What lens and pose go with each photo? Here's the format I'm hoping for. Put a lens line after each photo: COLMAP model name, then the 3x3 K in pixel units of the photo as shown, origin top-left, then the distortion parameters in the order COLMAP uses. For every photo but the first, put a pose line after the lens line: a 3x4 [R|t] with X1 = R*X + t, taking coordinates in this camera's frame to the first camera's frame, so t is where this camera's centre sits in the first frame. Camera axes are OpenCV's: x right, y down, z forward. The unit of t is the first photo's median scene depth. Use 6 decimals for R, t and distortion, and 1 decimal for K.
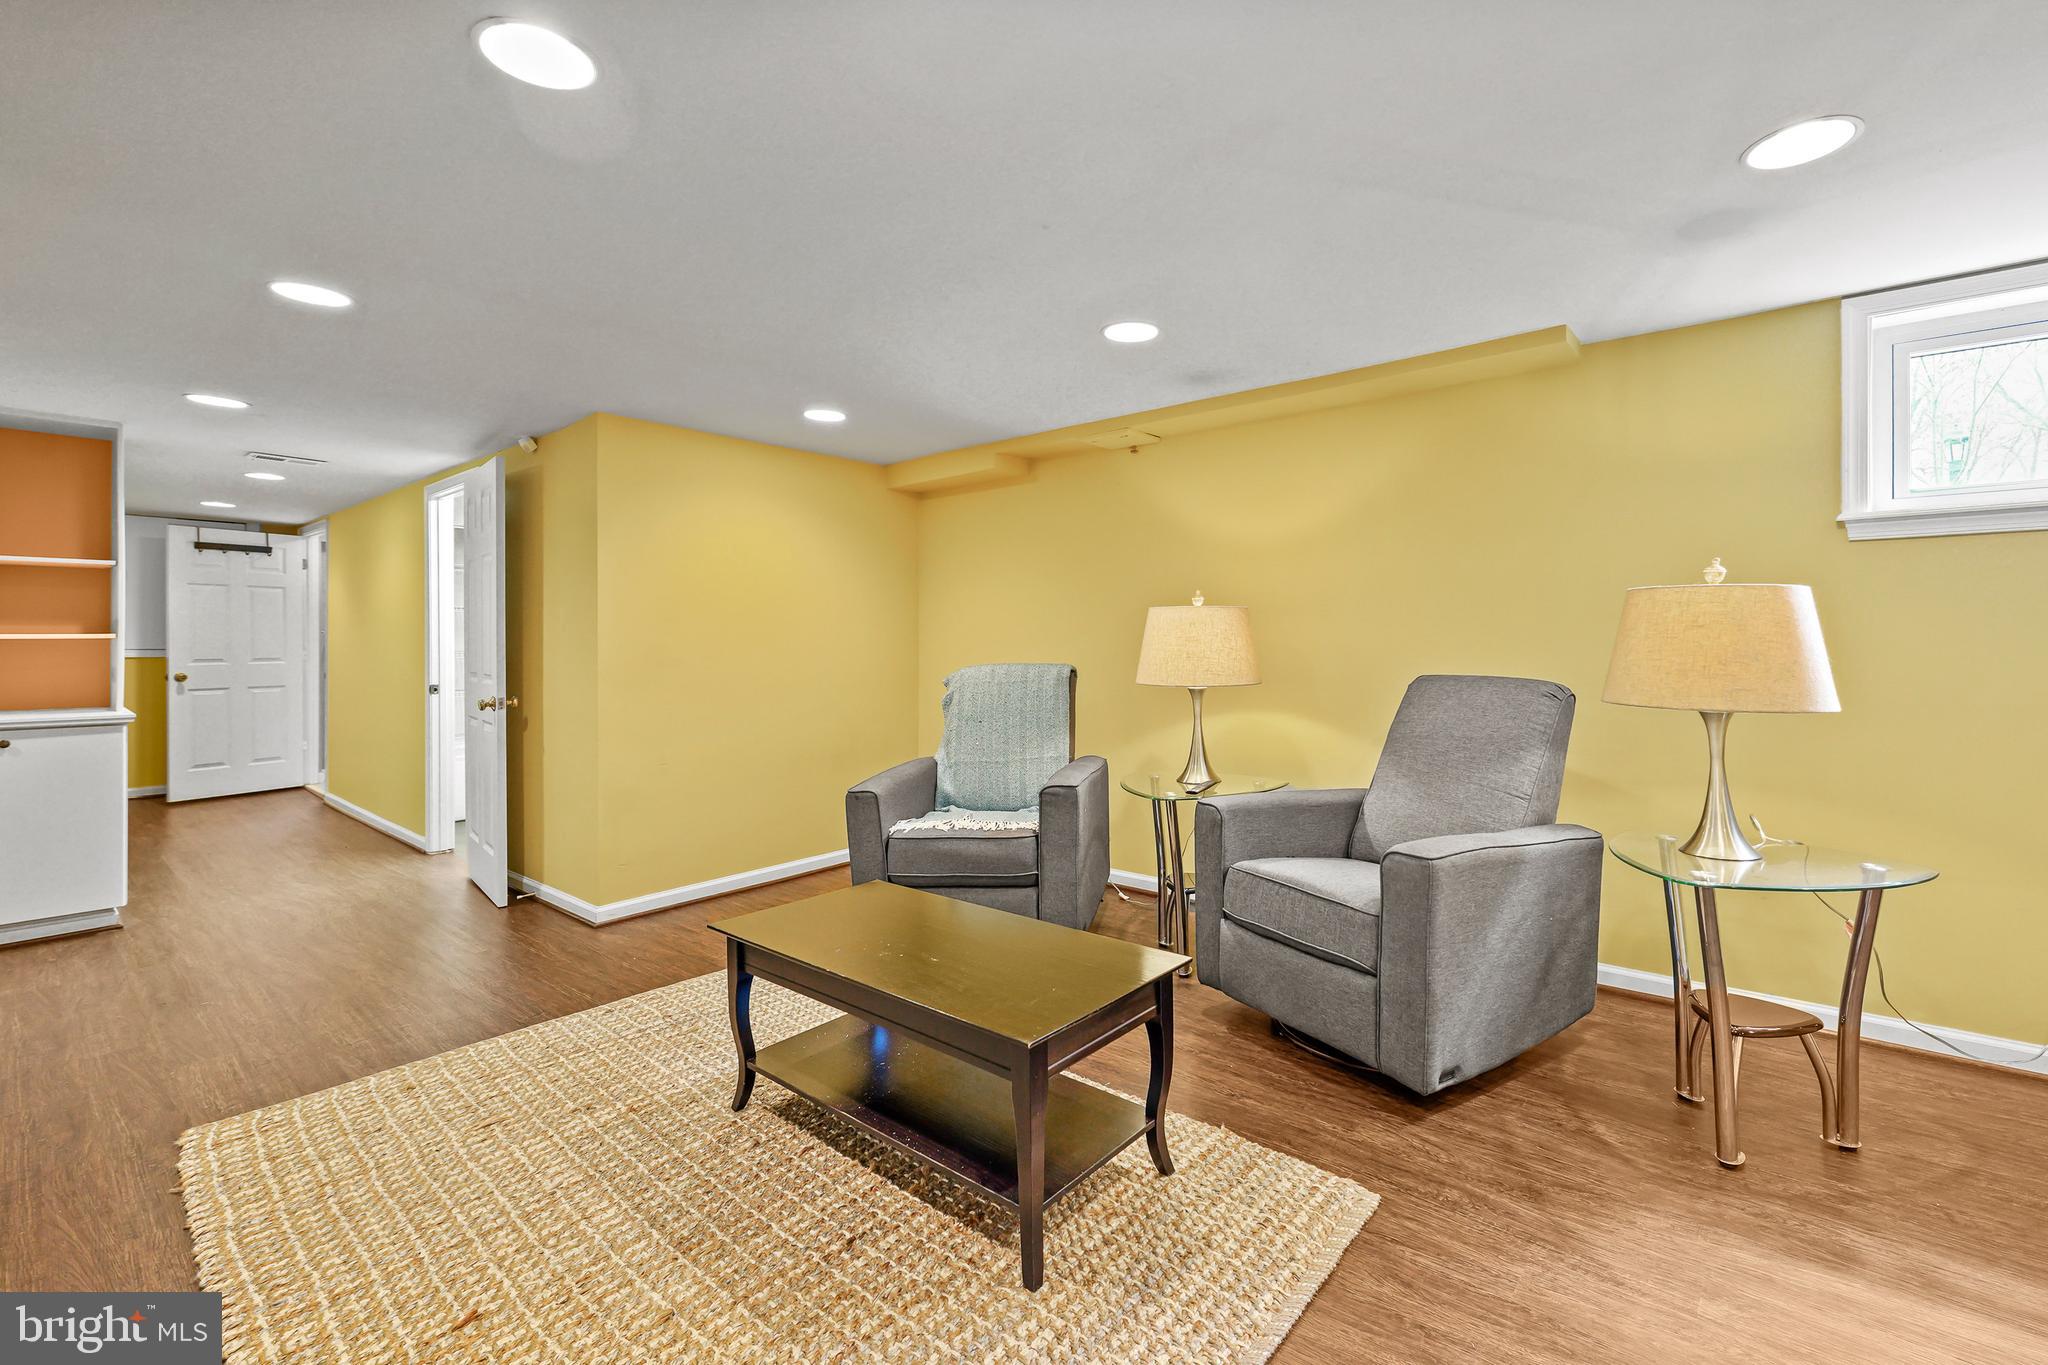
lens RADIAL K [[873.7, 0, 1080.4], [0, 873.7, 649.5], [0, 0, 1]] dist [-0.002519, 0.000272]
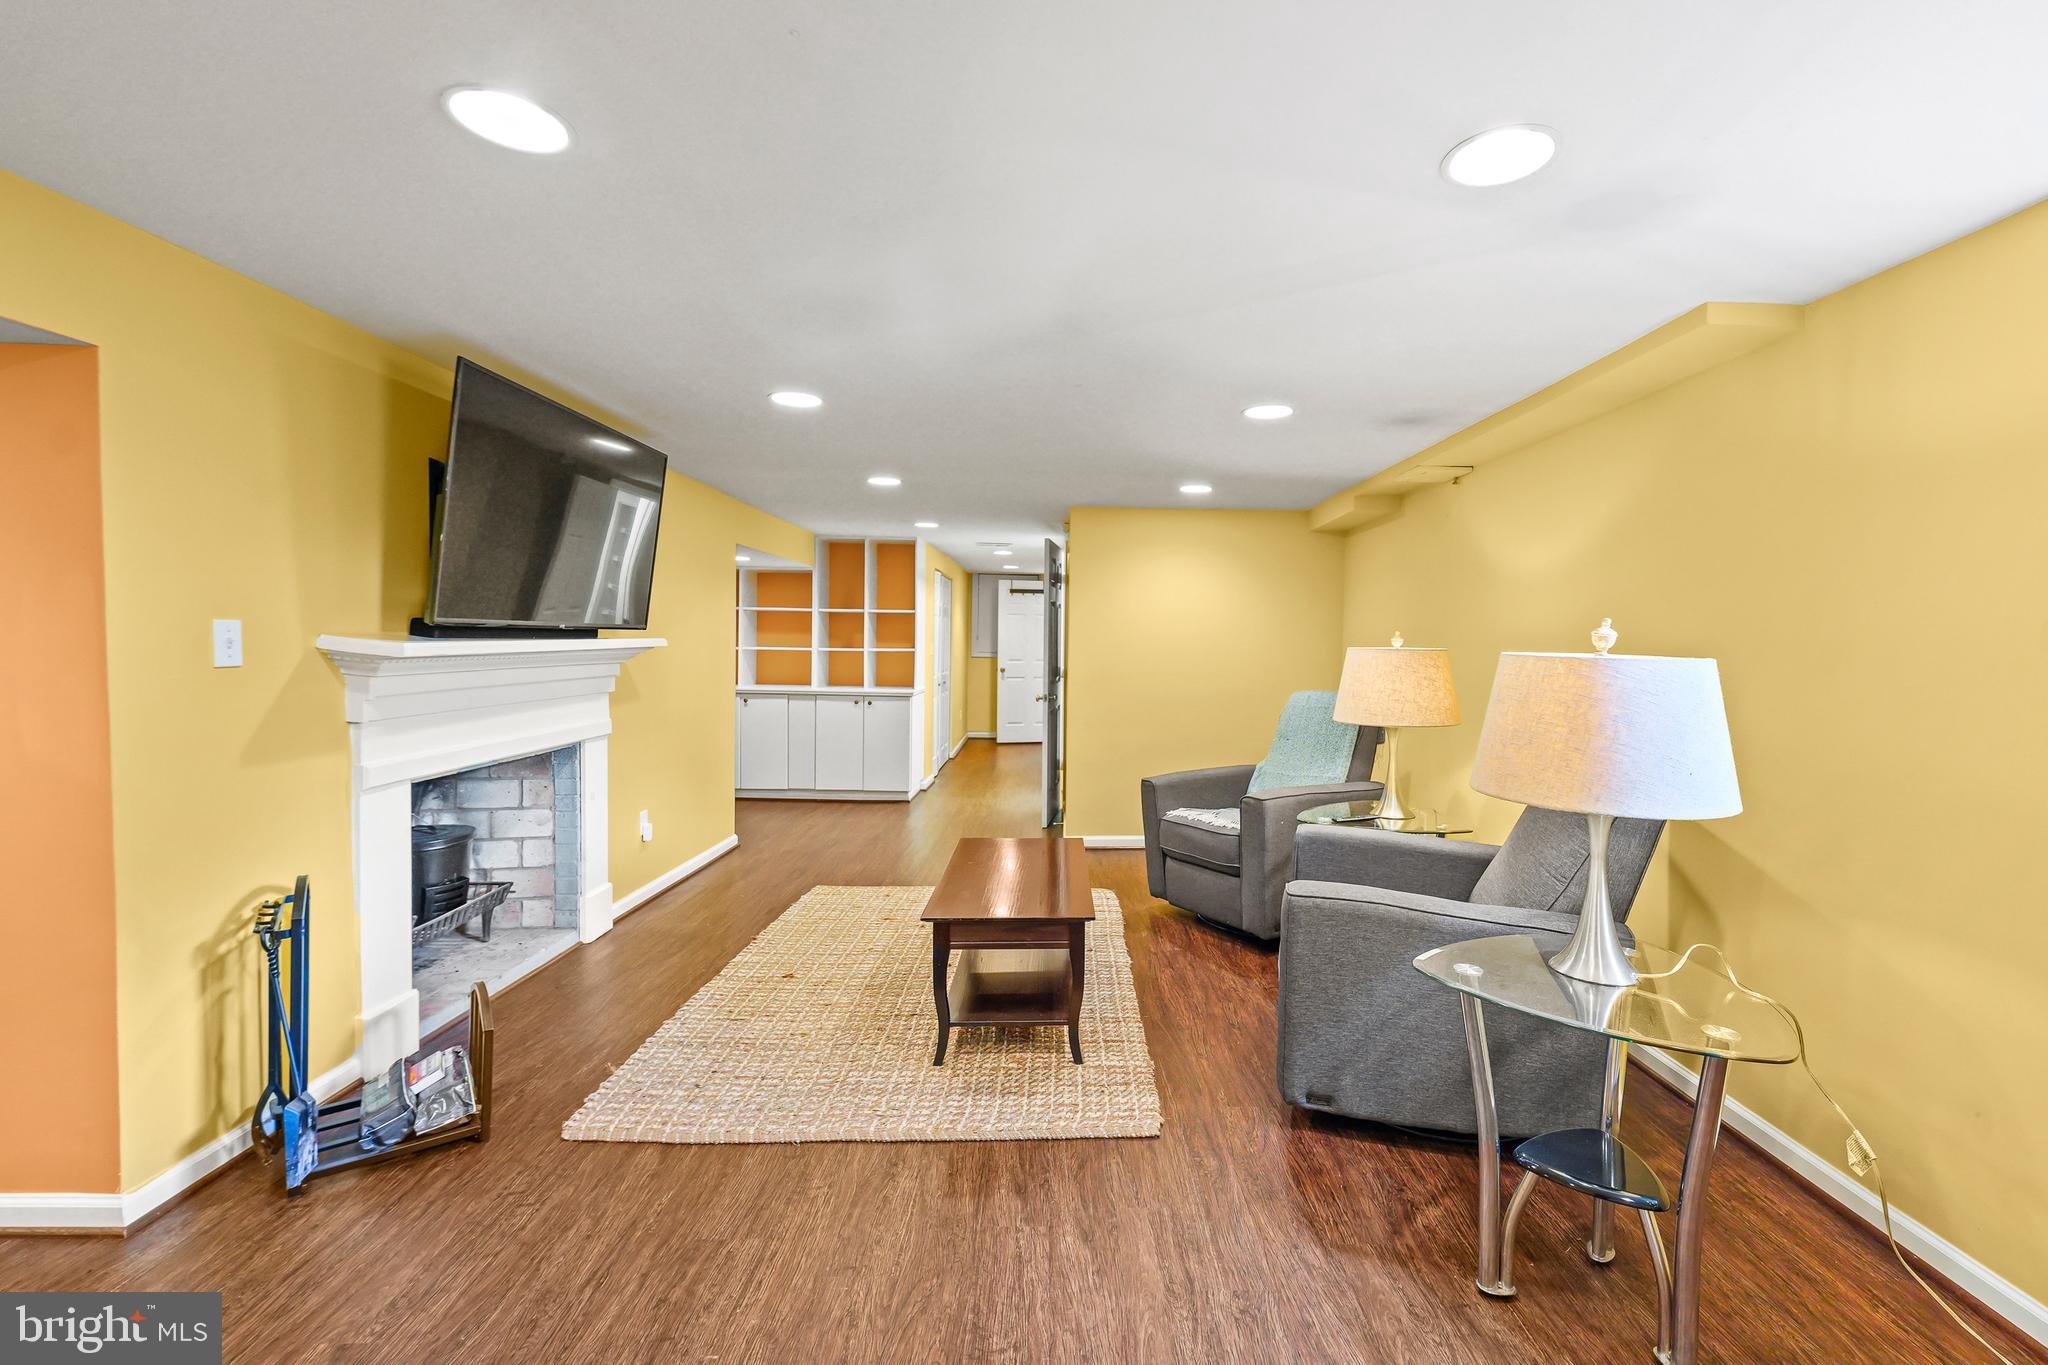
lens RADIAL K [[873.7, 0, 1089.5], [0, 873.7, 666.6], [0, 0, 1]] dist [-0.002519, 0.000272]
pose [[0.655773, 0.034562, -0.754167, 0.780689], [-0.022552, 0.999403, 0.026191, -0.051753], [0.754621, -0.000167, 0.656160, 0.060663]]
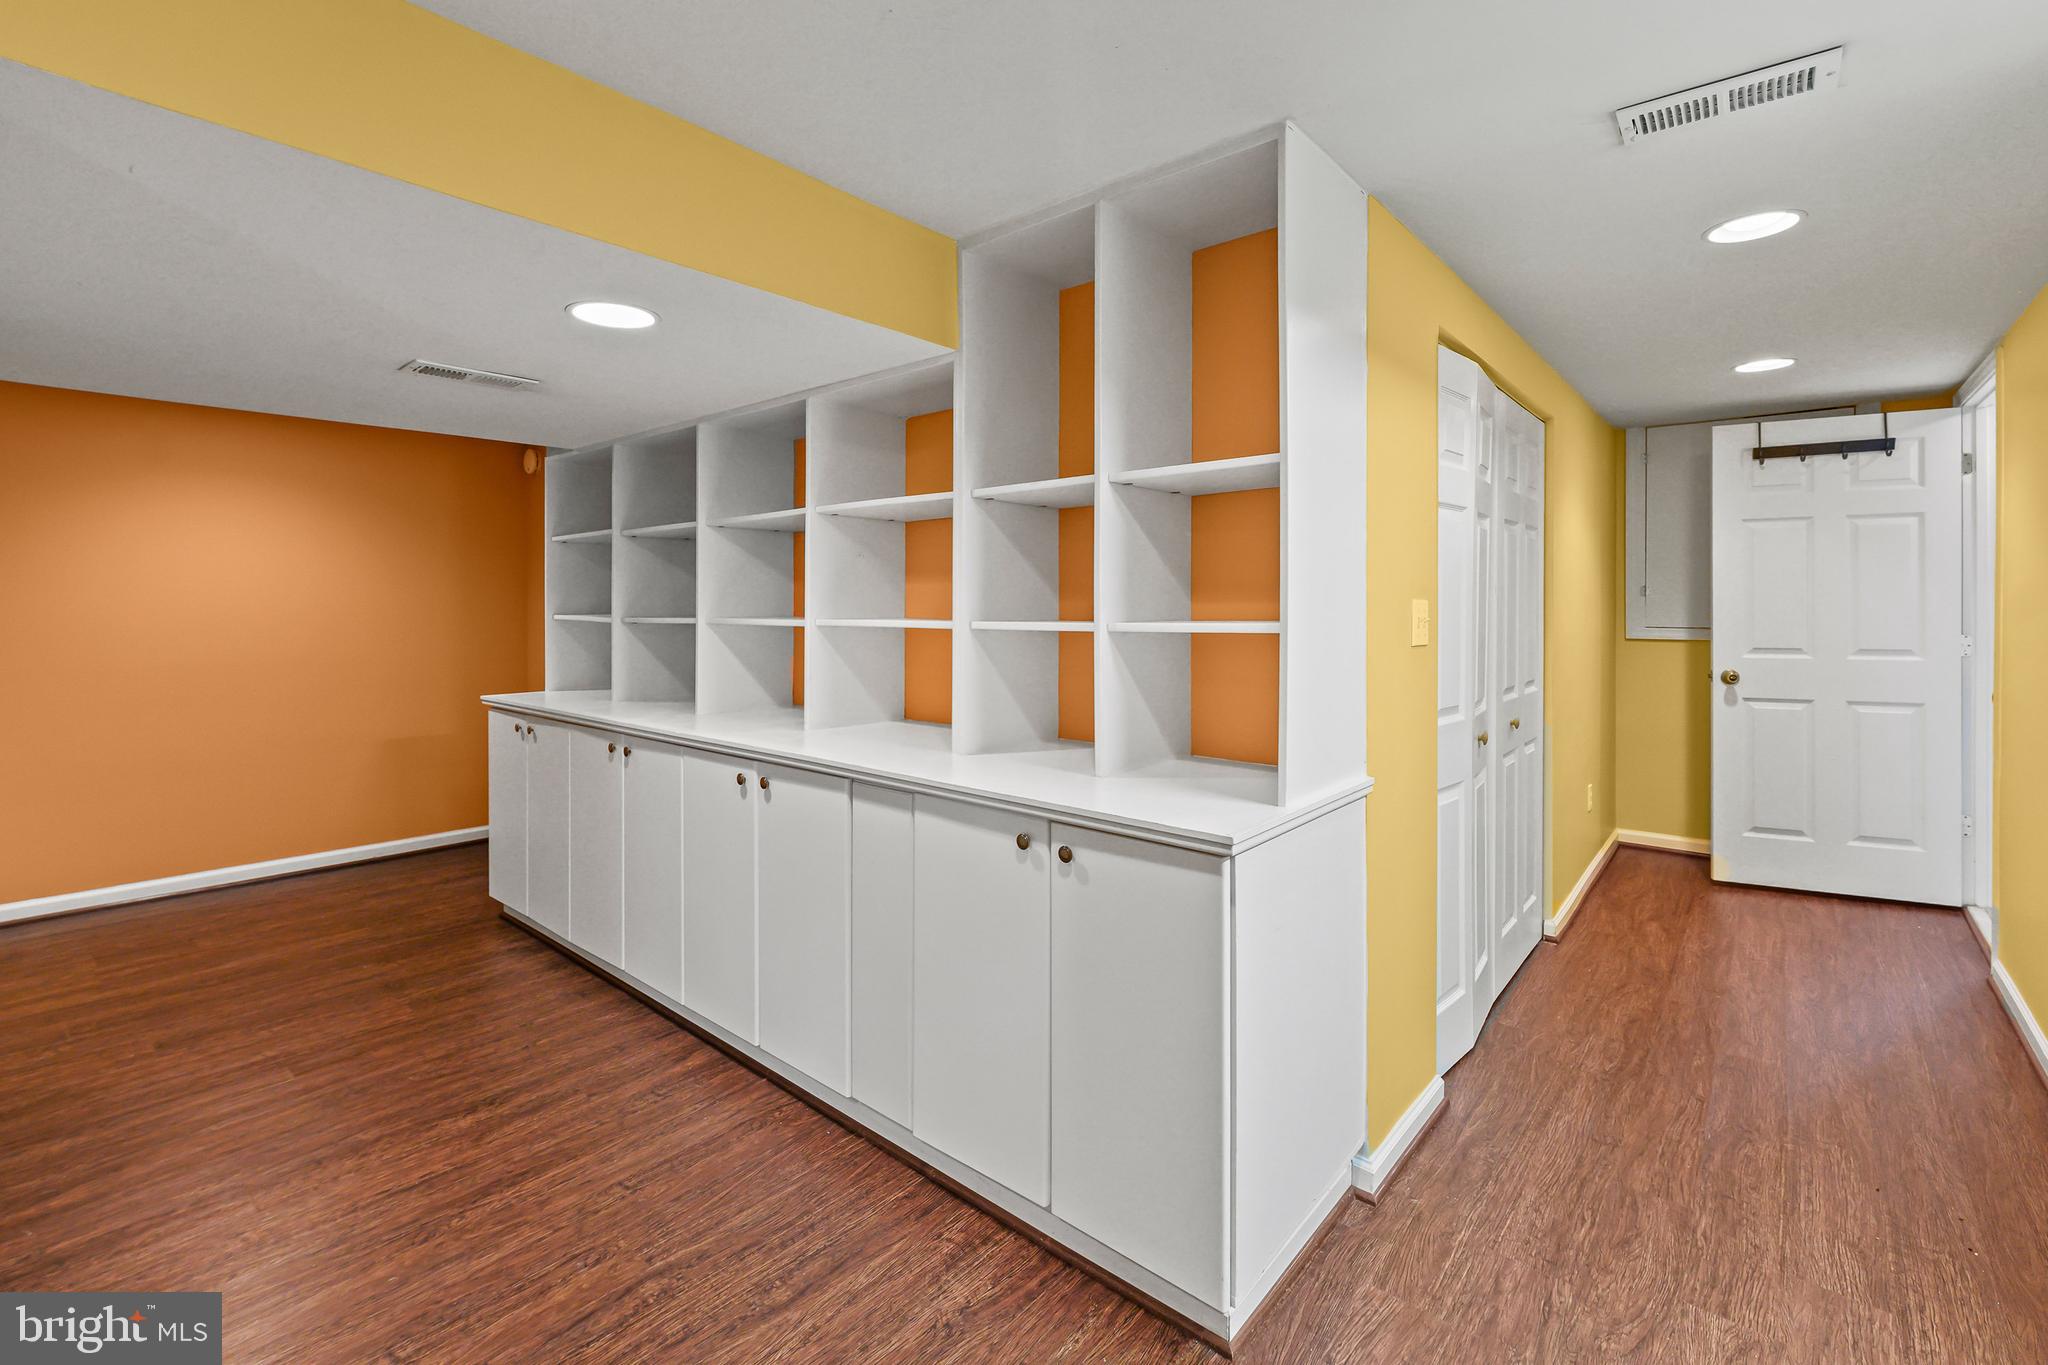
lens RADIAL K [[873.7, 0, 1000.5], [0, 873.7, 600.3], [0, 0, 1]] dist [-0.002519, 0.000272]
pose [[-0.058186, -0.001180, -0.998305, -0.924293], [-0.007104, 0.999974, -0.000768, -0.039499], [0.998280, 0.007047, -0.058193, 1.221945]]
